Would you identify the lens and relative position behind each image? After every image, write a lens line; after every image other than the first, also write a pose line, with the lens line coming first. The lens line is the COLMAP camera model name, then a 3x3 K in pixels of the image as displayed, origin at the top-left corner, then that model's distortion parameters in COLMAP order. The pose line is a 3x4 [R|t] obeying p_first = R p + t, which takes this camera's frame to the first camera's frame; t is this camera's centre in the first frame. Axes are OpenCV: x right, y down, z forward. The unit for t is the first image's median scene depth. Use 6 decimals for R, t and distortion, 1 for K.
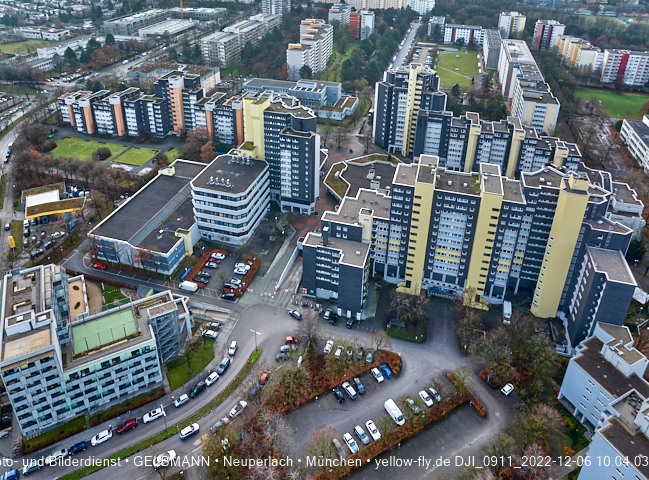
lens RADIAL K [[484.0, 0, 322.8], [0, 484.0, 105.7], [0, 0, 1]] dist [-0.040445, 0.002027]
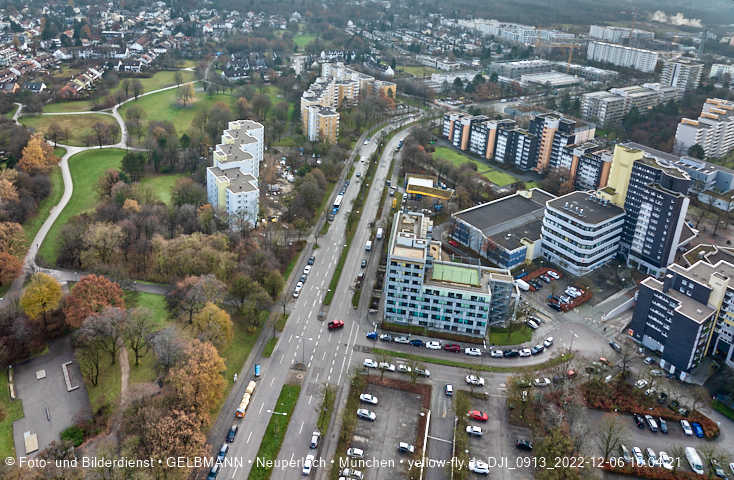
lens RADIAL K [[545.1, 0, 352.3], [0, 545.1, 97.0], [0, 0, 1]] dist [-0.039031, 0.009377]
pose [[0.781428, 0.198521, -0.591574, 0.059428], [-0.281661, 0.958184, -0.050507, 0.106605], [0.556810, 0.206091, 0.804667, -0.272086]]
